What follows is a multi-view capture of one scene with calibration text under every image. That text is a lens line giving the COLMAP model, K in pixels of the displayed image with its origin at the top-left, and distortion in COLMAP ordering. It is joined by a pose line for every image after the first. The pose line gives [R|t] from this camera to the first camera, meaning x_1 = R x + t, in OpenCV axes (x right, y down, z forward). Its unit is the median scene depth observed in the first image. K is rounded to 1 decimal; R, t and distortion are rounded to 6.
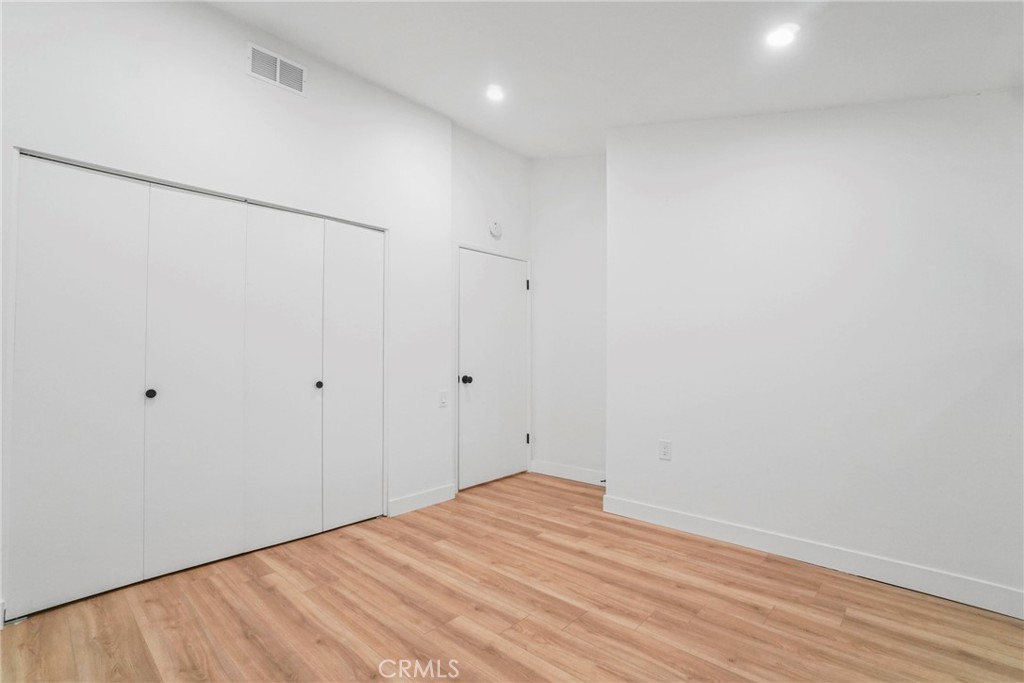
lens RADIAL K [[469.8, 0, 511.3], [0, 469.8, 342.2], [0, 0, 1]] dist [-0.041885, 0.015079]
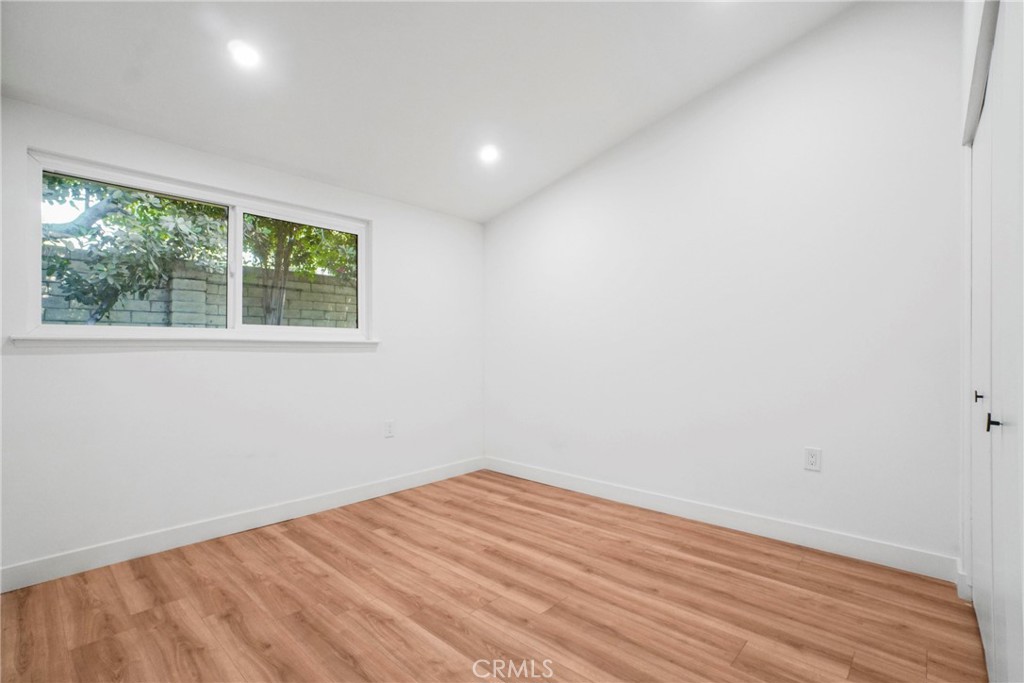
lens RADIAL K [[469.8, 0, 512.3], [0, 469.8, 346.1], [0, 0, 1]] dist [-0.041885, 0.015079]
pose [[-0.999996, 0.002317, 0.001420, -0.051842], [0.002271, 0.999489, -0.031877, 0.061048], [-0.001493, -0.031874, -0.999491, 1.994350]]
